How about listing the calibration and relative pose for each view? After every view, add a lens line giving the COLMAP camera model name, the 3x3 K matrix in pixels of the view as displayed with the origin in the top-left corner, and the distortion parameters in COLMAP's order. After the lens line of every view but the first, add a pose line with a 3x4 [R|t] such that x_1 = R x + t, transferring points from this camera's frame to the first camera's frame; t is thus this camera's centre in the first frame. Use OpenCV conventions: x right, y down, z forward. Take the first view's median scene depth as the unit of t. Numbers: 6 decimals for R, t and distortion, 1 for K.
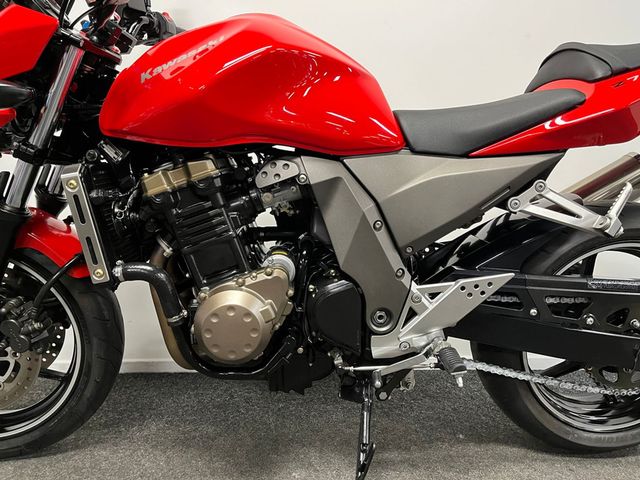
lens RADIAL K [[488.4, 0, 325.3], [0, 488.4, 239.3], [0, 0, 1]] dist [0.059453, -0.076249]
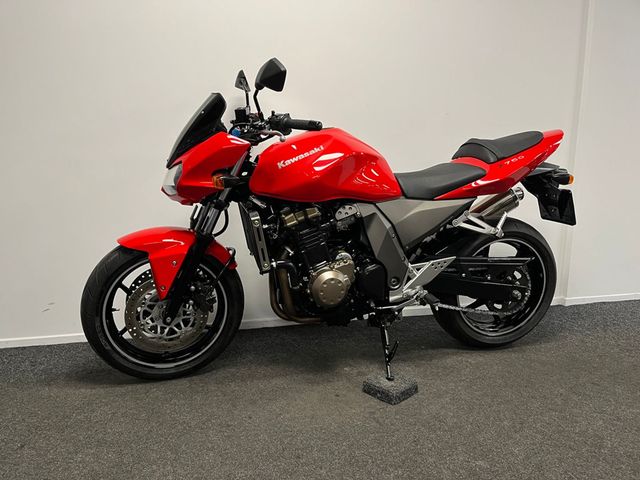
lens RADIAL K [[488.4, 0, 314.7], [0, 488.4, 239.5], [0, 0, 1]] dist [0.059453, -0.076249]
pose [[0.981001, -0.038091, 0.190229, -0.568507], [0.032276, 0.998915, 0.033578, -0.087465], [-0.191301, -0.026801, 0.981165, -0.876303]]
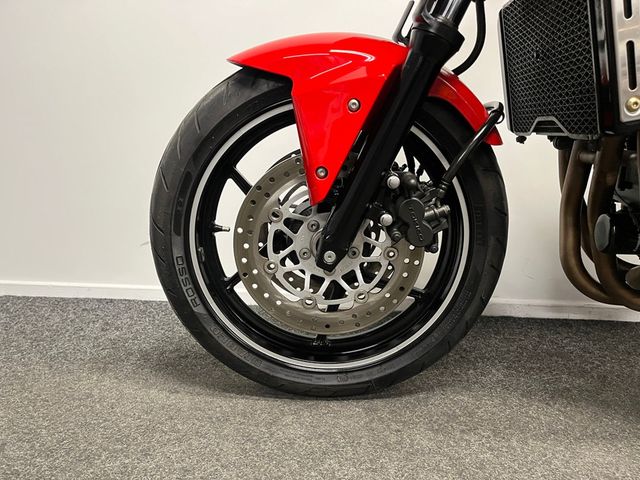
lens RADIAL K [[488.4, 0, 322.9], [0, 488.4, 241.1], [0, 0, 1]] dist [0.059453, -0.076249]
pose [[0.990610, 0.029318, -0.133538, -0.677696], [-0.024395, 0.998966, 0.038357, 0.202004], [0.134525, -0.034739, 0.990301, 0.282581]]
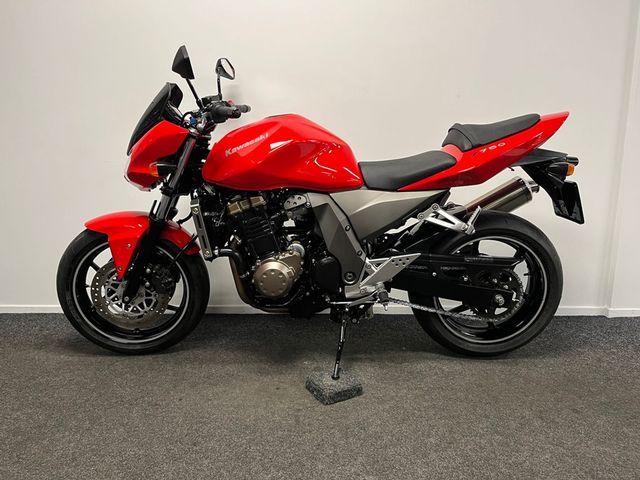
lens RADIAL K [[488.4, 0, 315.5], [0, 488.4, 236.4], [0, 0, 1]] dist [0.059453, -0.076249]
pose [[0.998410, 0.001439, -0.056342, 0.085763], [0.001381, 0.998750, 0.049968, -0.088111], [0.056344, -0.049966, 0.997160, -0.868674]]
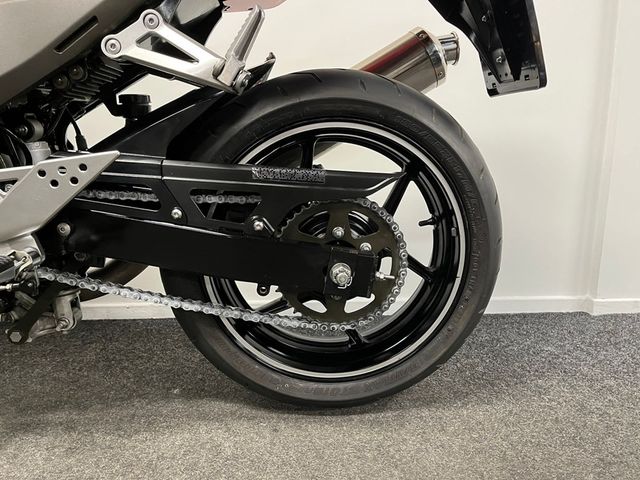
lens RADIAL K [[488.4, 0, 329.7], [0, 488.4, 244.4], [0, 0, 1]] dist [0.059453, -0.076249]
pose [[0.999890, -0.007171, 0.012957, 0.654819], [0.006366, 0.998110, 0.061127, 0.155539], [-0.013370, -0.061038, 0.998046, 0.298151]]
